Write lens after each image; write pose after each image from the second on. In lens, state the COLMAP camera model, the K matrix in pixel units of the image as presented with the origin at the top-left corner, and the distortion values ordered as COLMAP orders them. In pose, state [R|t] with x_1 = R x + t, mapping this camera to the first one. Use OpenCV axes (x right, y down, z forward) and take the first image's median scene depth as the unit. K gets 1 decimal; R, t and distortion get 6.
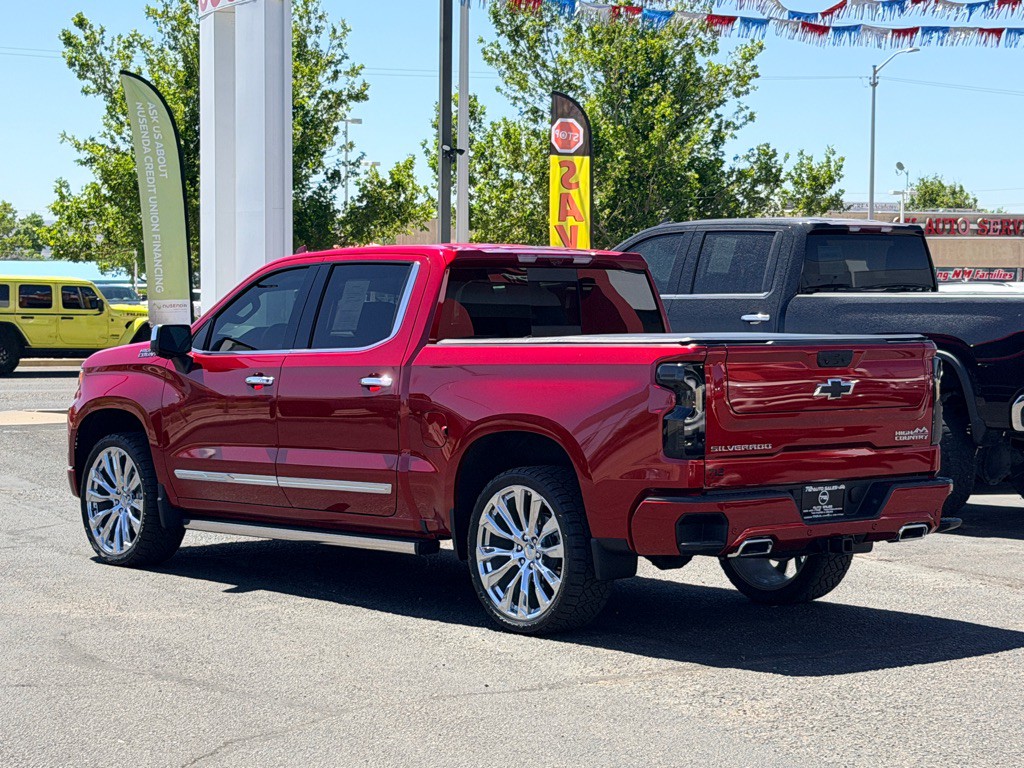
lens RADIAL K [[2292.4, 0, 515.4], [0, 2292.4, 401.3], [0, 0, 1]] dist [0.143760, 0.000000]
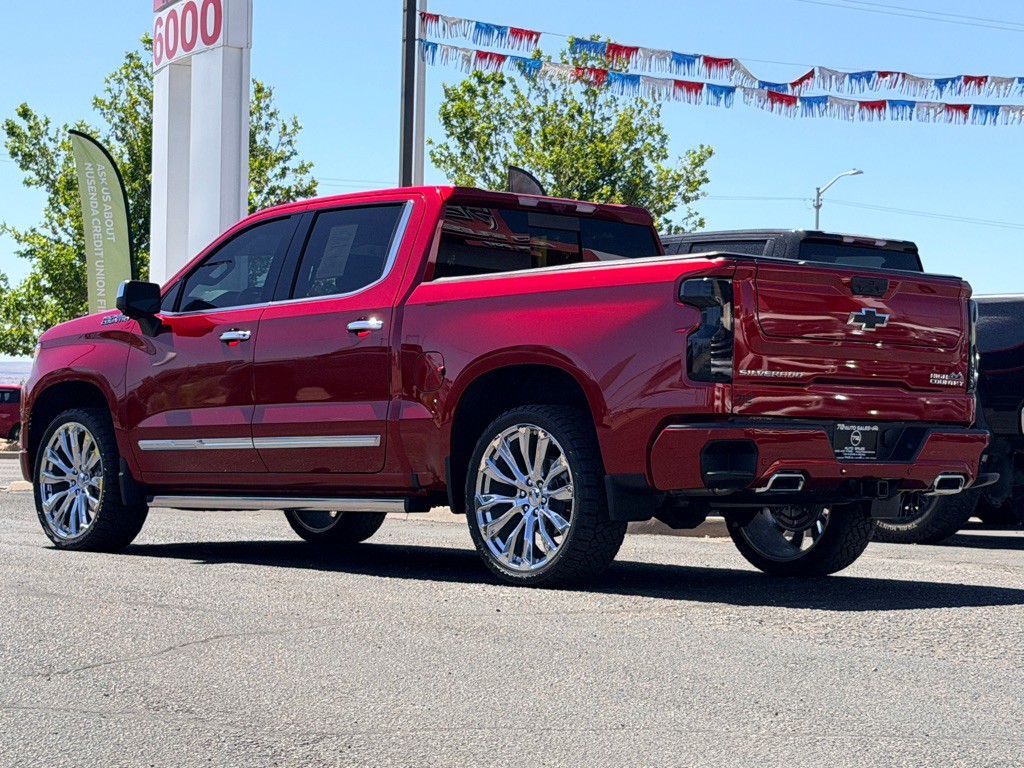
lens RADIAL K [[2292.4, 0, 515.4], [0, 2292.4, 386.1], [0, 0, 1]] dist [0.143760, 0.000000]
pose [[0.999420, 0.015123, 0.030502, -0.024453], [-0.012853, 0.997227, -0.073300, 0.072240], [-0.031526, 0.072866, 0.996843, 0.067524]]
